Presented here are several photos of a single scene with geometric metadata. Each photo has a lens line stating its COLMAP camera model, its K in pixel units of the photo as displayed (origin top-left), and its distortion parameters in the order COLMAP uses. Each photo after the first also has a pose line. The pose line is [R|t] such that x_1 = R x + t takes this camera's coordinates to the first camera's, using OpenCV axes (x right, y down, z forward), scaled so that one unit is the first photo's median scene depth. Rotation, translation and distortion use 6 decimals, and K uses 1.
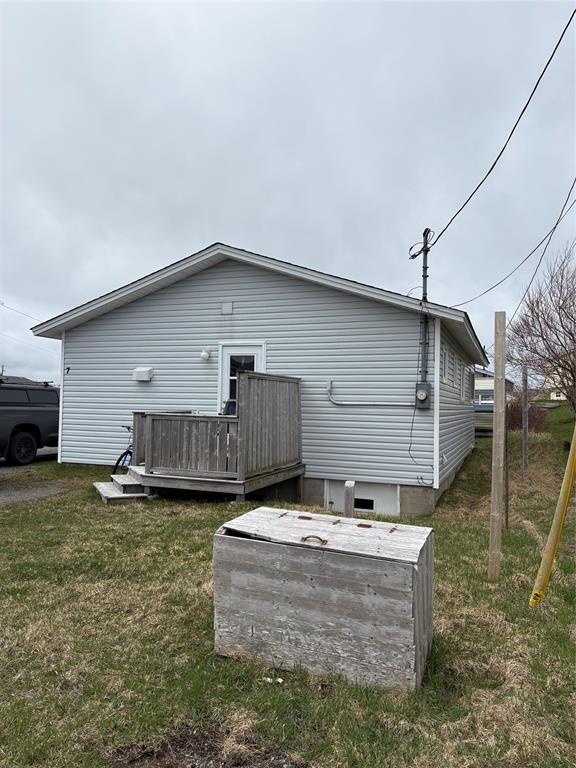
lens RADIAL K [[579.5, 0, 287.4], [0, 579.5, 382.2], [0, 0, 1]] dist [0.051105, -0.051858]
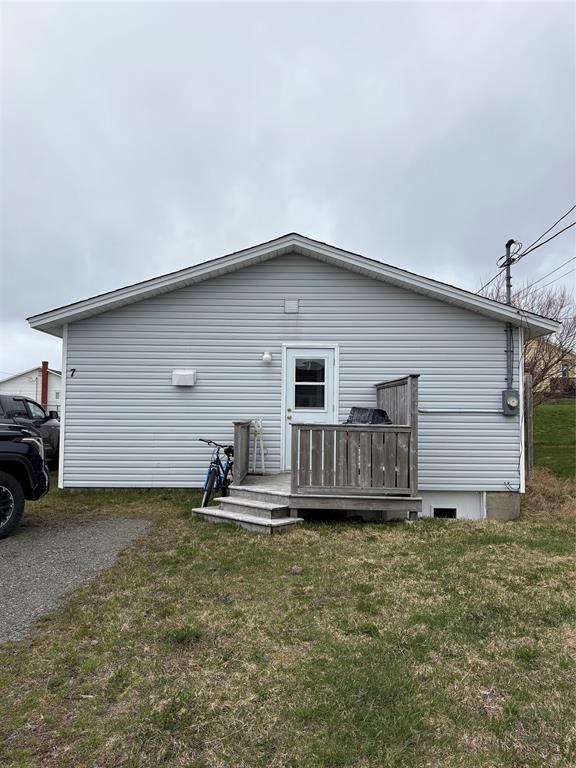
lens RADIAL K [[579.5, 0, 287.4], [0, 579.5, 385.2], [0, 0, 1]] dist [0.051105, -0.051858]
pose [[0.935064, 0.007774, 0.354394, -0.466510], [-0.004765, 0.999945, -0.009363, 0.004237], [-0.354447, 0.007066, 0.935049, 0.172240]]
